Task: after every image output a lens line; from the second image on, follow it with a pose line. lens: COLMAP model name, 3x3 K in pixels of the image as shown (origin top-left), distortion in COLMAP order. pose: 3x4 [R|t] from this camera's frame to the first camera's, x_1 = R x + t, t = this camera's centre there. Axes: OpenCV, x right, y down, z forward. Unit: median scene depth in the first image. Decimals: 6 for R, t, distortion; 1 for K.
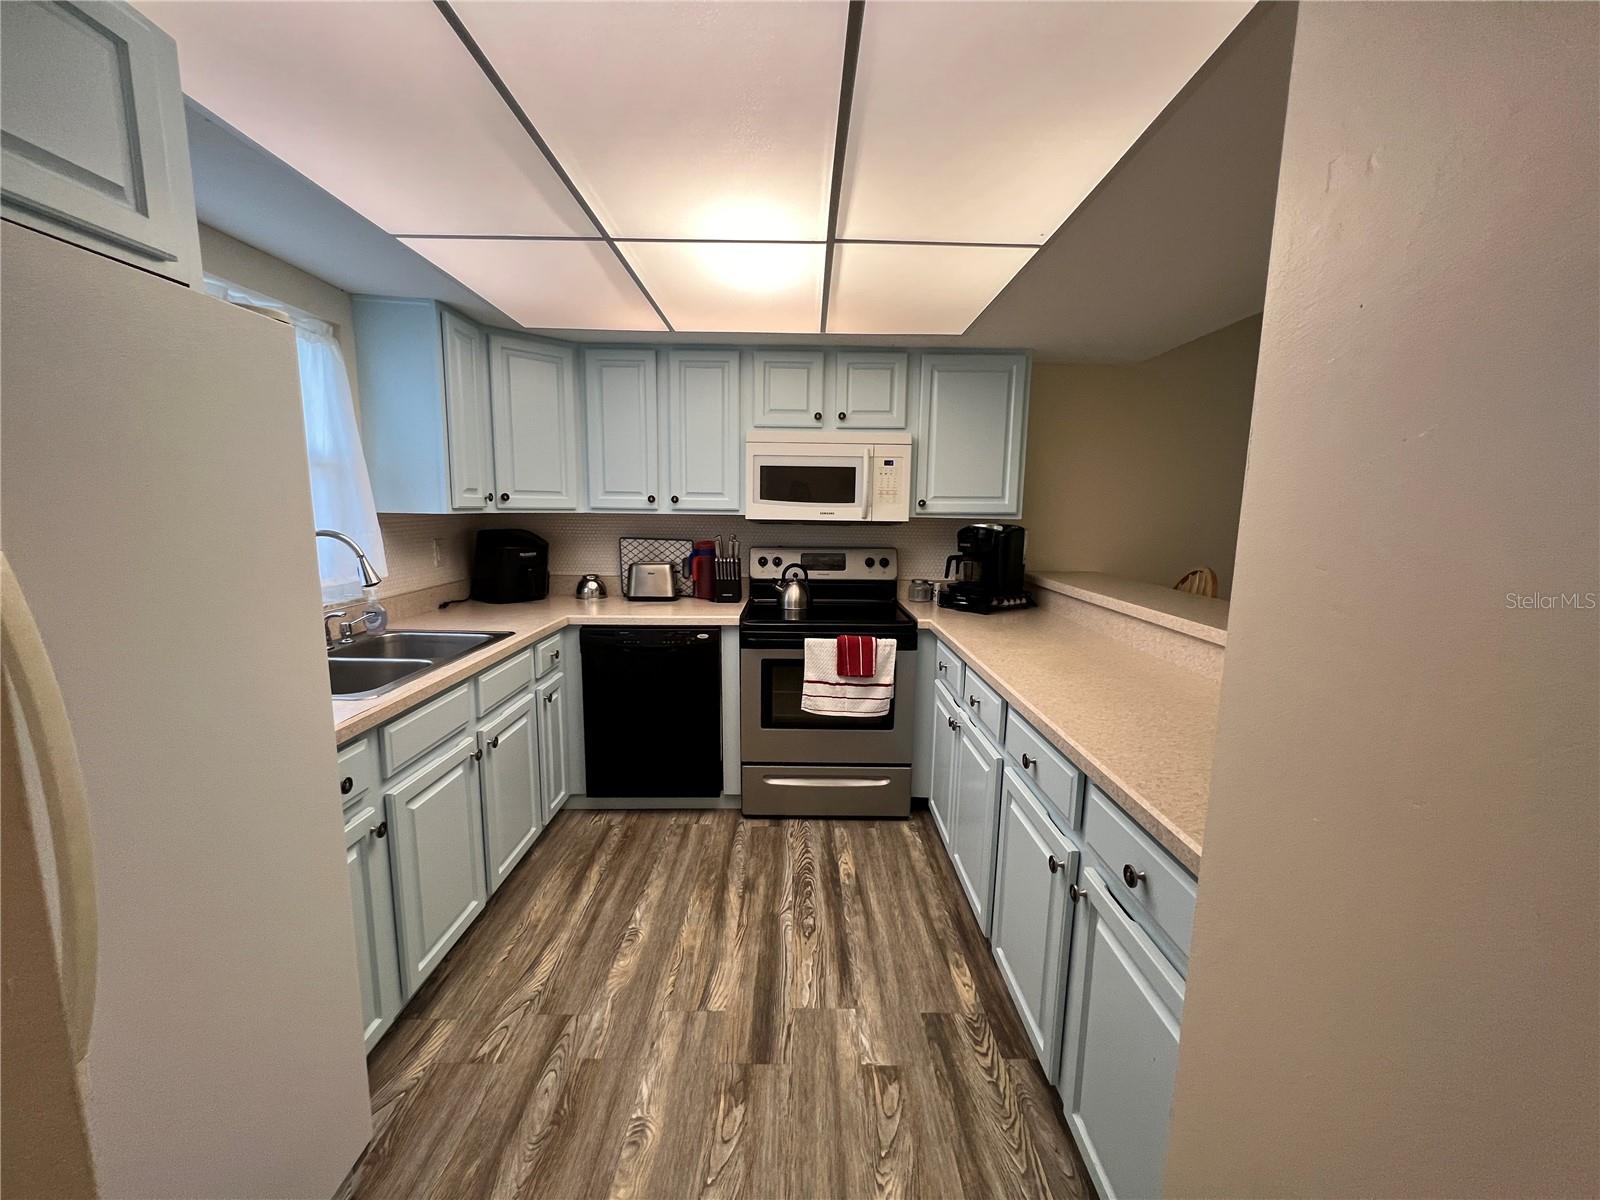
lens RADIAL K [[638.8, 0, 797.5], [0, 638.8, 601.0], [0, 0, 1]] dist [-0.001442, 0.000144]
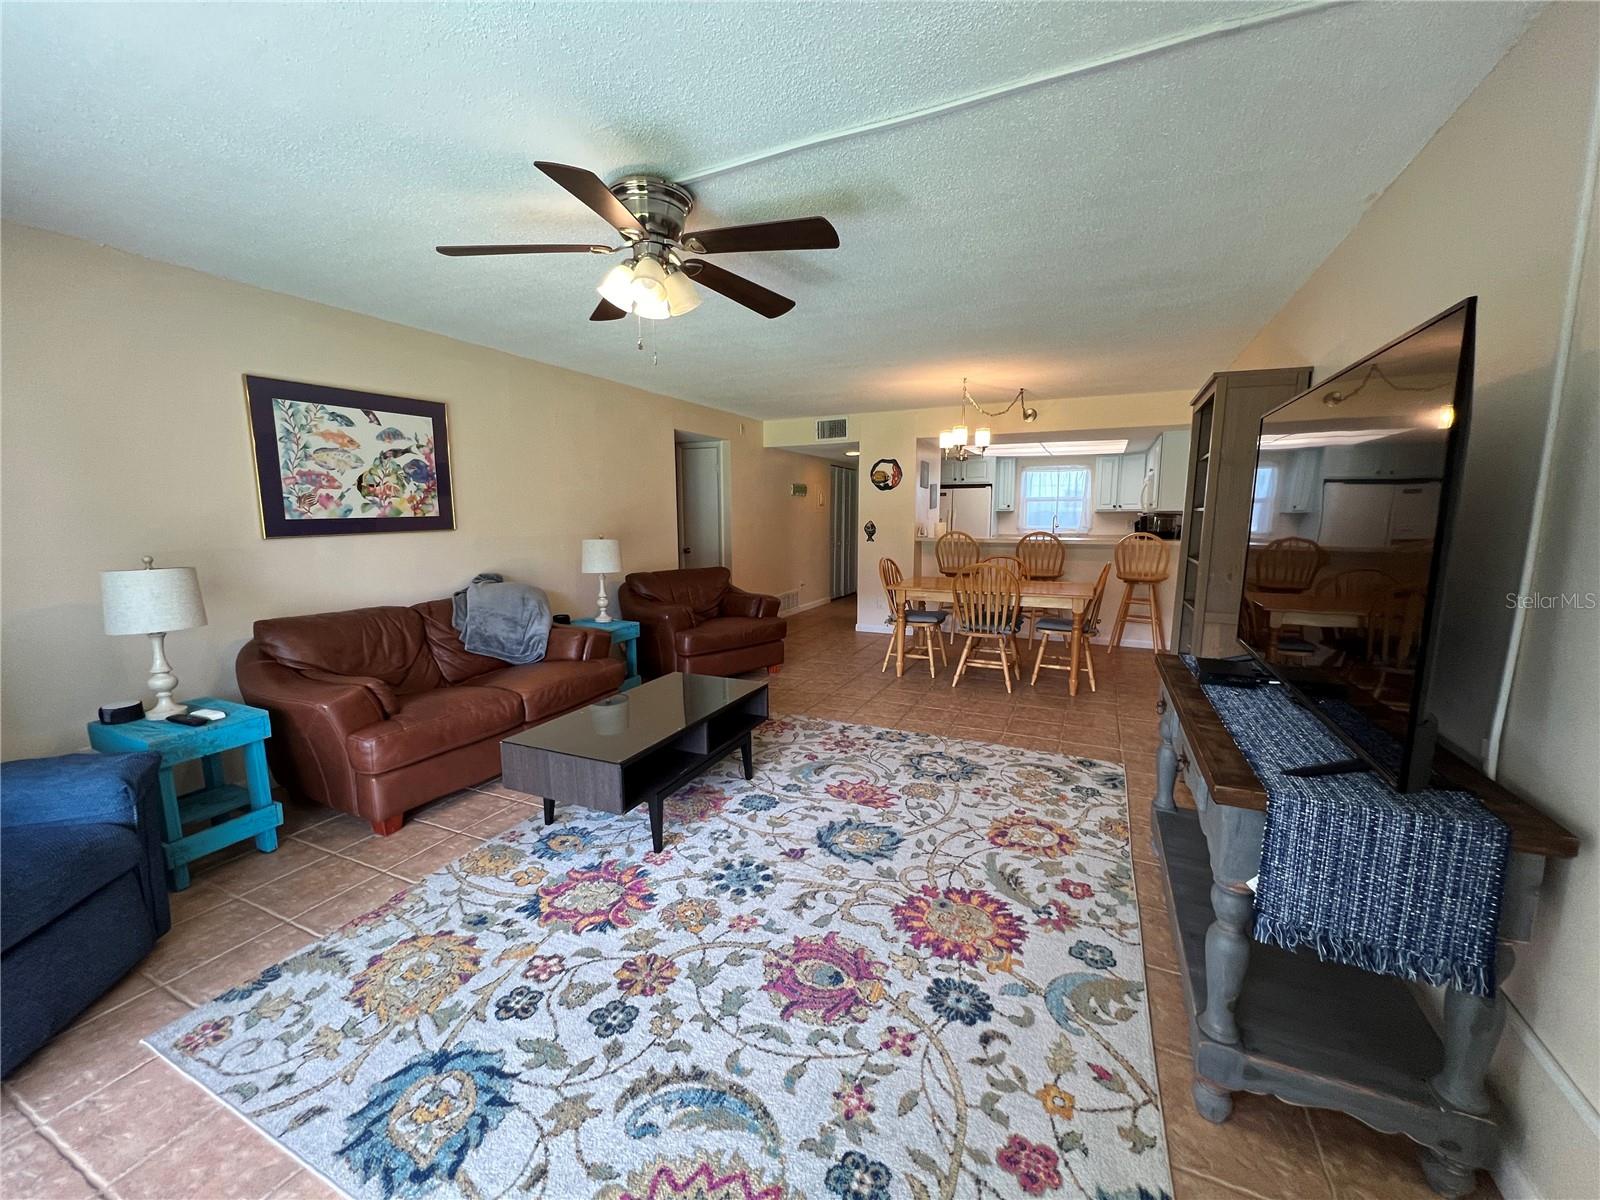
lens RADIAL K [[638.8, 0, 794.9], [0, 638.8, 600.9], [0, 0, 1]] dist [-0.001442, 0.000144]
pose [[-0.426128, 0.112181, -0.897680, 2.876892], [-0.134255, 0.973452, 0.185381, -0.070140], [0.894645, 0.199515, -0.399755, 0.849556]]
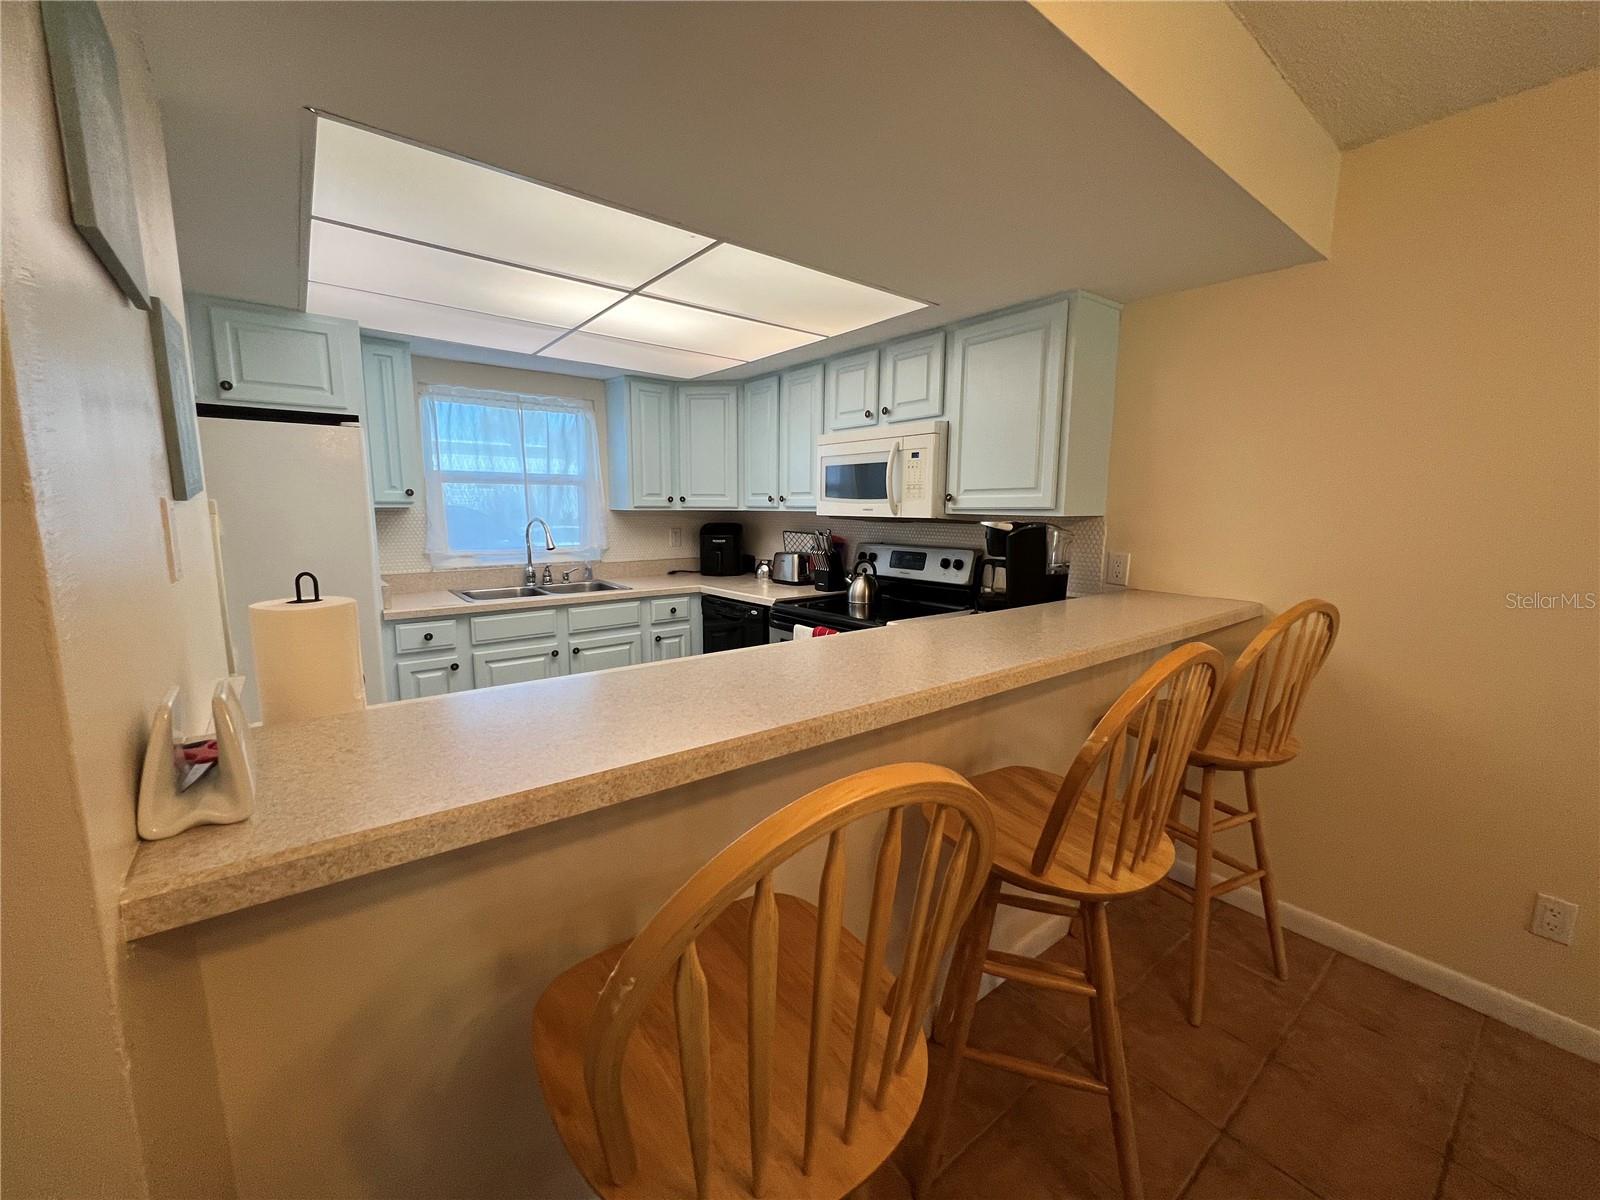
lens RADIAL K [[638.8, 0, 797.0], [0, 638.8, 598.2], [0, 0, 1]] dist [-0.001442, 0.000144]
pose [[0.622619, 0.102254, -0.775816, 0.772457], [-0.112297, 0.992839, 0.040737, -0.026940], [0.774426, 0.061758, 0.629643, 0.287467]]
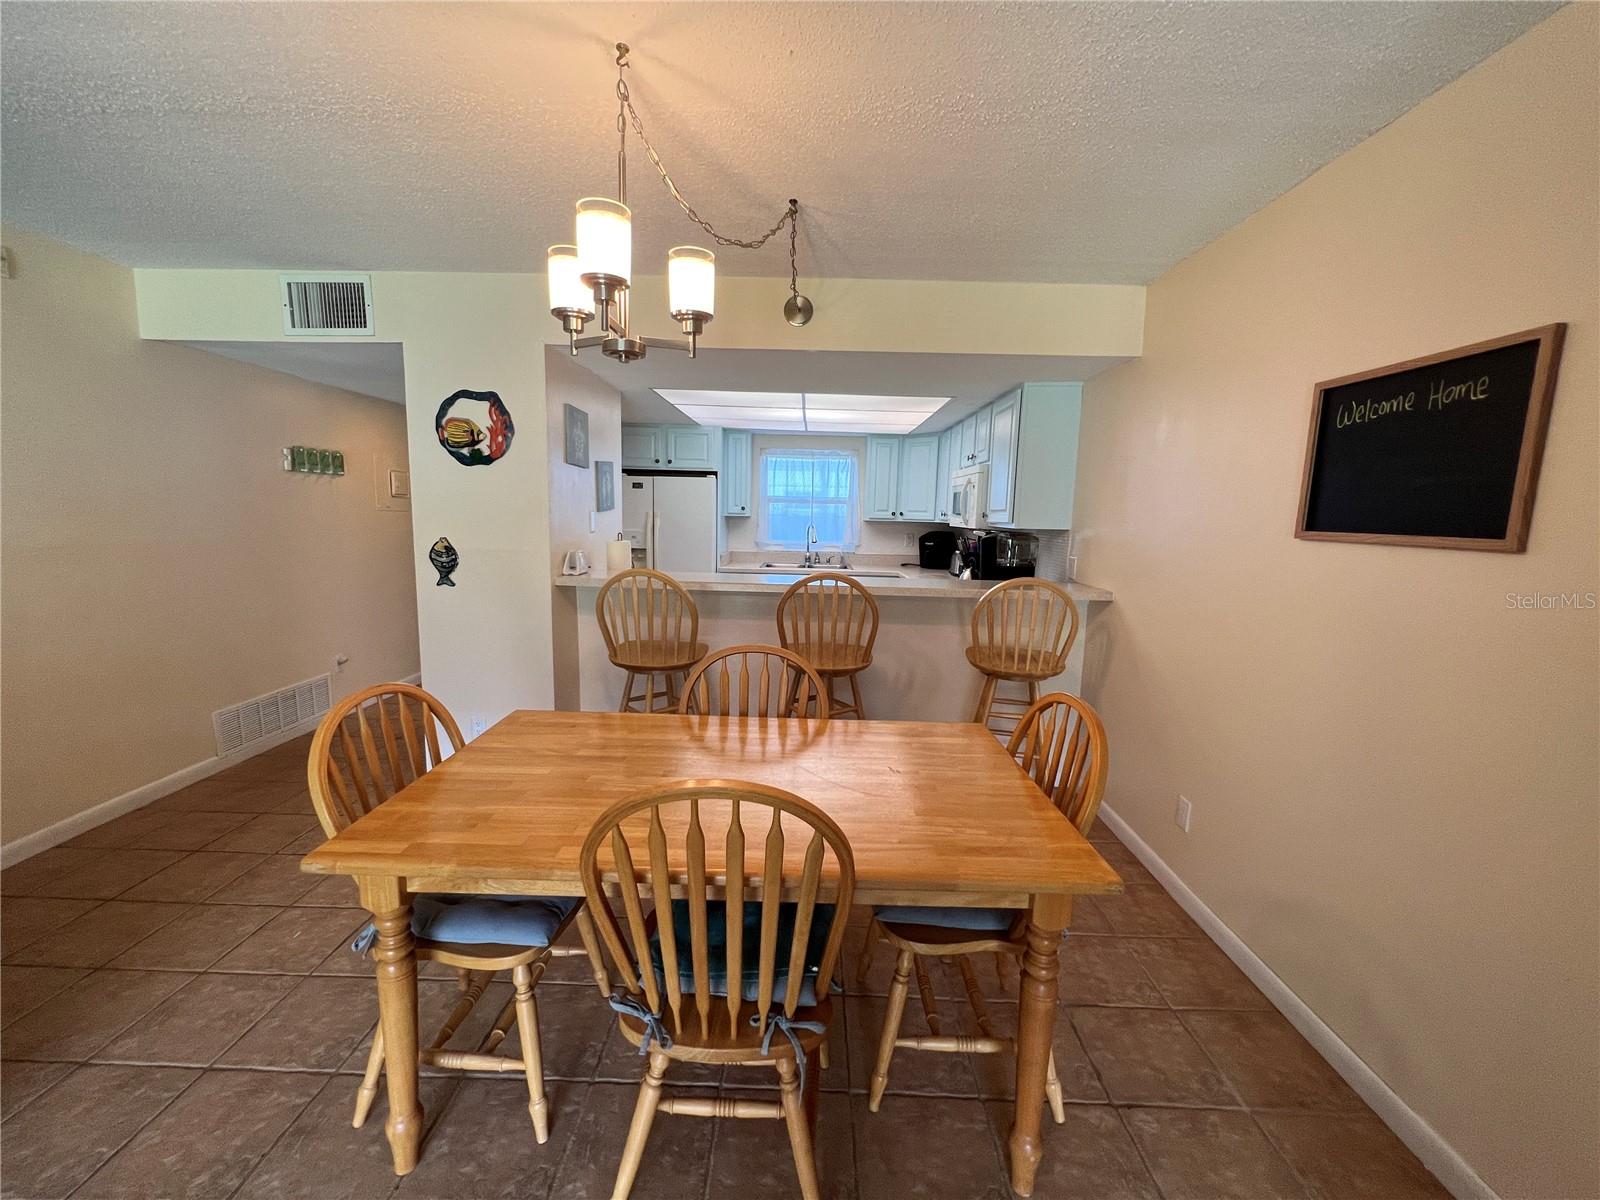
lens RADIAL K [[638.8, 0, 794.8], [0, 638.8, 604.7], [0, 0, 1]] dist [-0.001442, 0.000144]
pose [[-0.017597, 0.129656, -0.991403, 1.561880], [-0.170292, 0.976680, 0.130753, -0.078626], [0.985236, 0.171129, 0.004893, 0.641269]]
